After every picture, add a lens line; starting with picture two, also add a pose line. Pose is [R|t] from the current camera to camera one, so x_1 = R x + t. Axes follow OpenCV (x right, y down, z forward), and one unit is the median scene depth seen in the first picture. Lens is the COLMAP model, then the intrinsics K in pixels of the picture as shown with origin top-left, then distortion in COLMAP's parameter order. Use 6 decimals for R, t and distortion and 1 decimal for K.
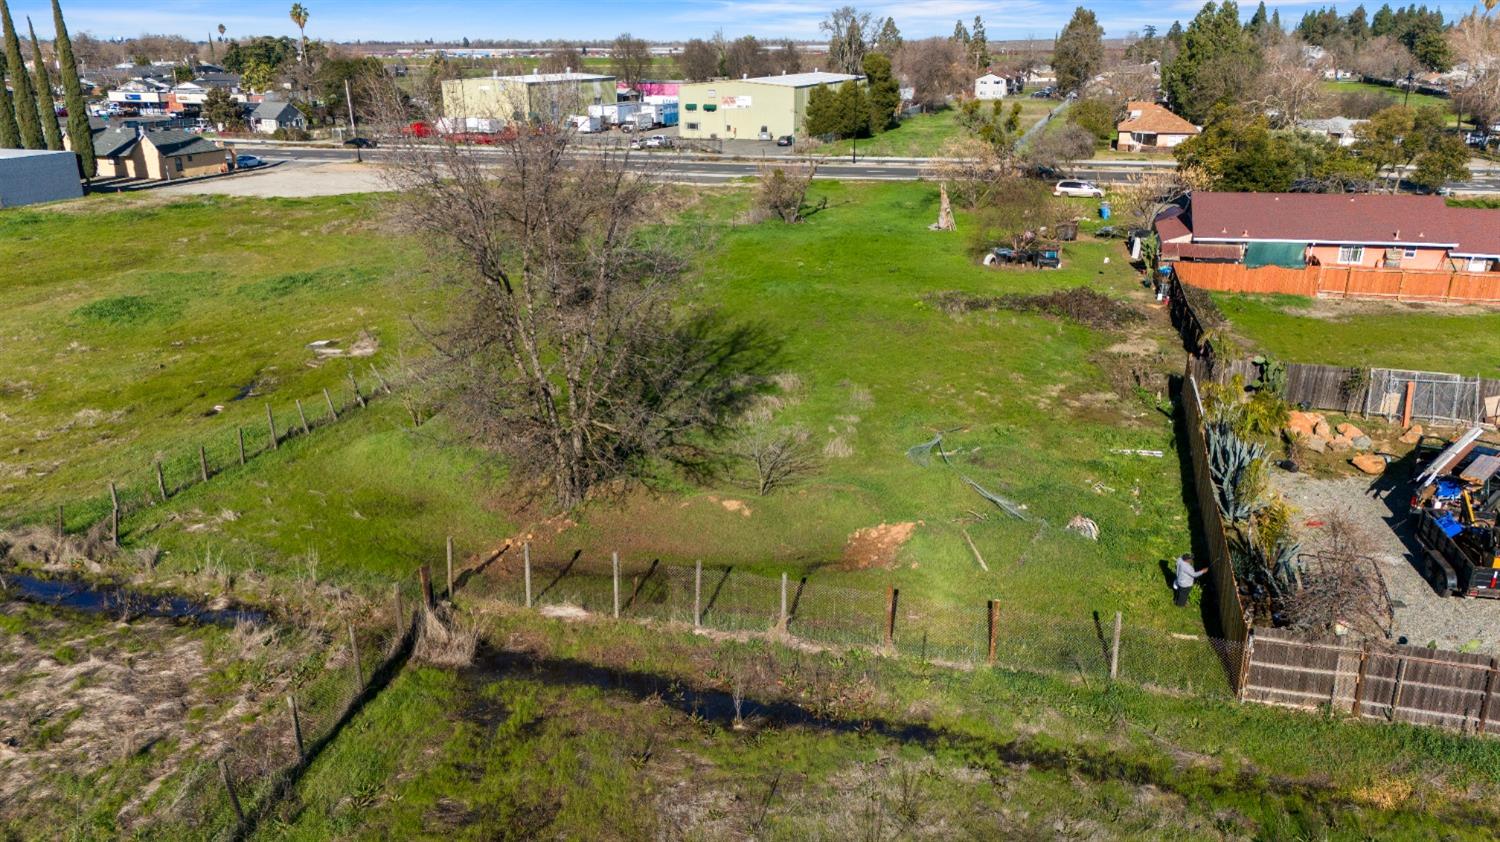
lens RADIAL K [[1073.6, 0, 750.0], [0, 1073.6, 421.0], [0, 0, 1]] dist [0.055946, -0.000871]
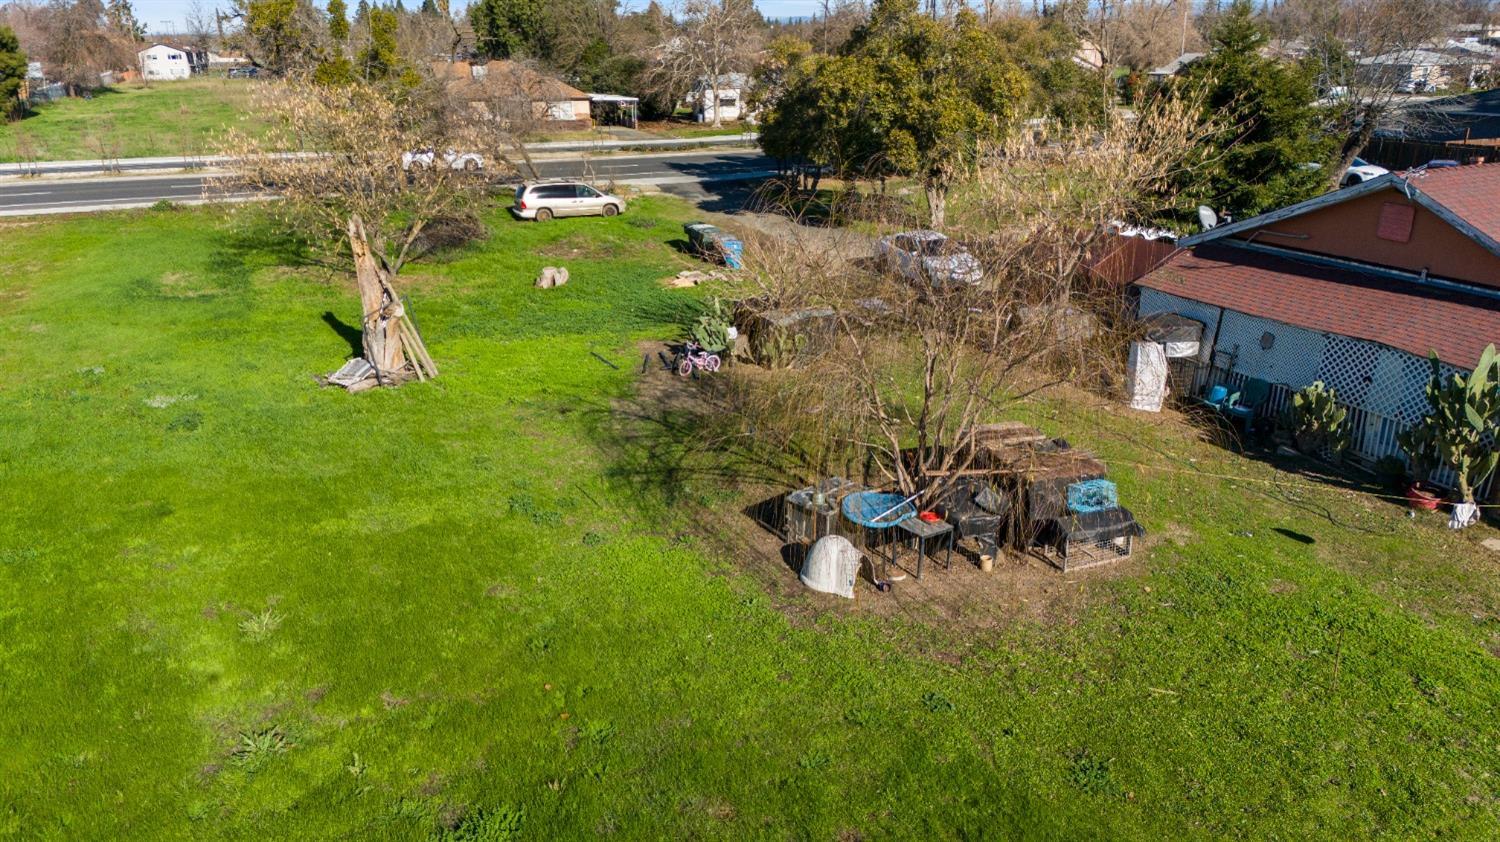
lens RADIAL K [[1073.6, 0, 750.0], [0, 1073.6, 421.0], [0, 0, 1]] dist [0.055946, -0.000871]
pose [[0.762298, -0.223386, 0.607453, 0.061430], [0.220952, 0.971985, 0.080166, -0.141550], [-0.608343, 0.073108, 0.790300, 0.592500]]
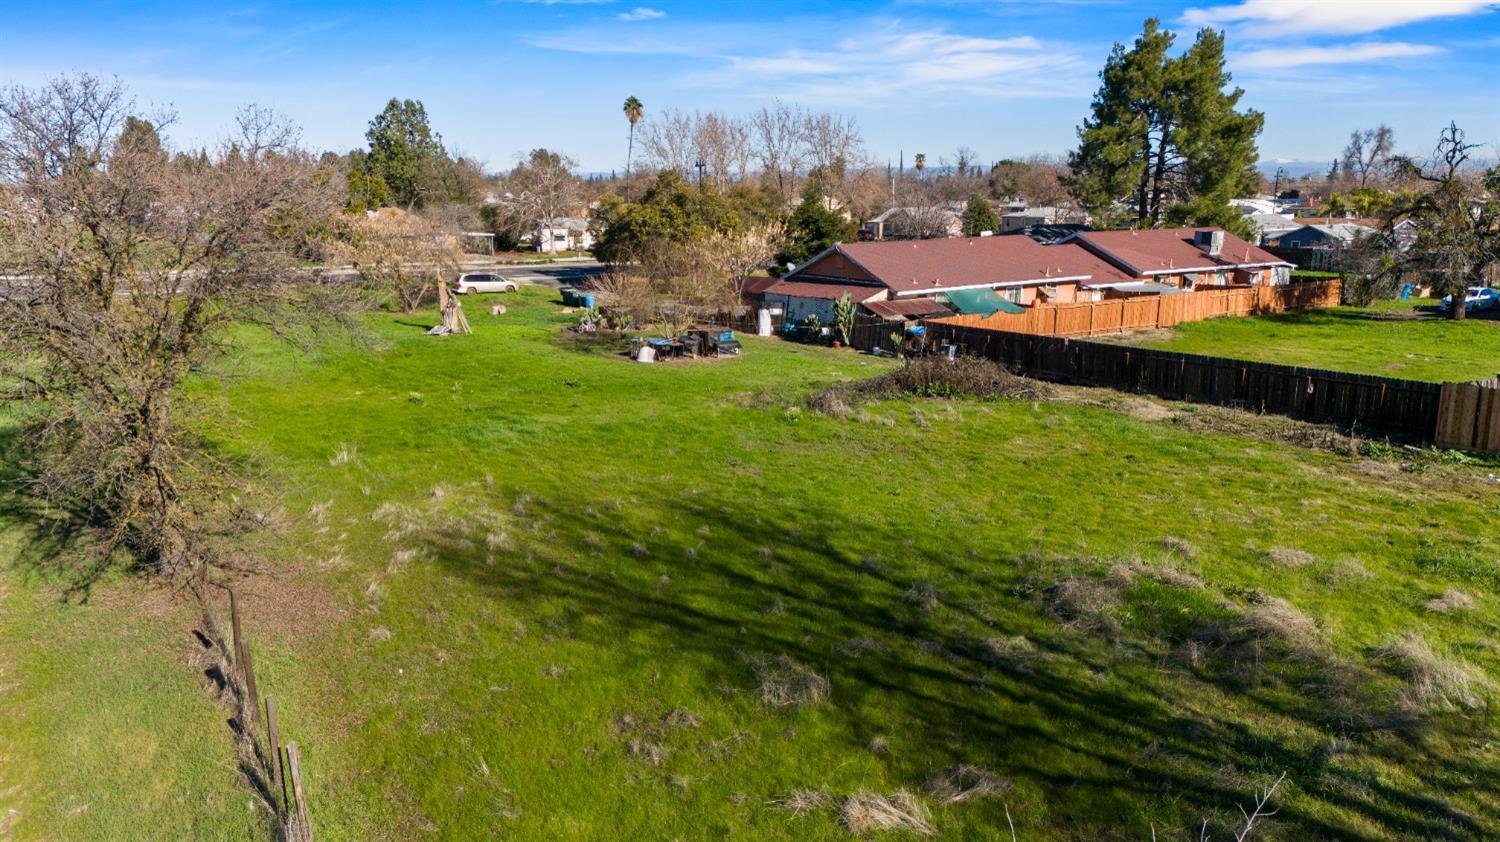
lens RADIAL K [[1073.6, 0, 750.0], [0, 1073.6, 421.0], [0, 0, 1]] dist [0.055946, -0.000871]
pose [[0.635044, -0.160817, 0.755551, -0.188743], [0.252414, 0.967599, -0.006205, -0.061468], [-0.730072, 0.194652, 0.655061, 0.355477]]
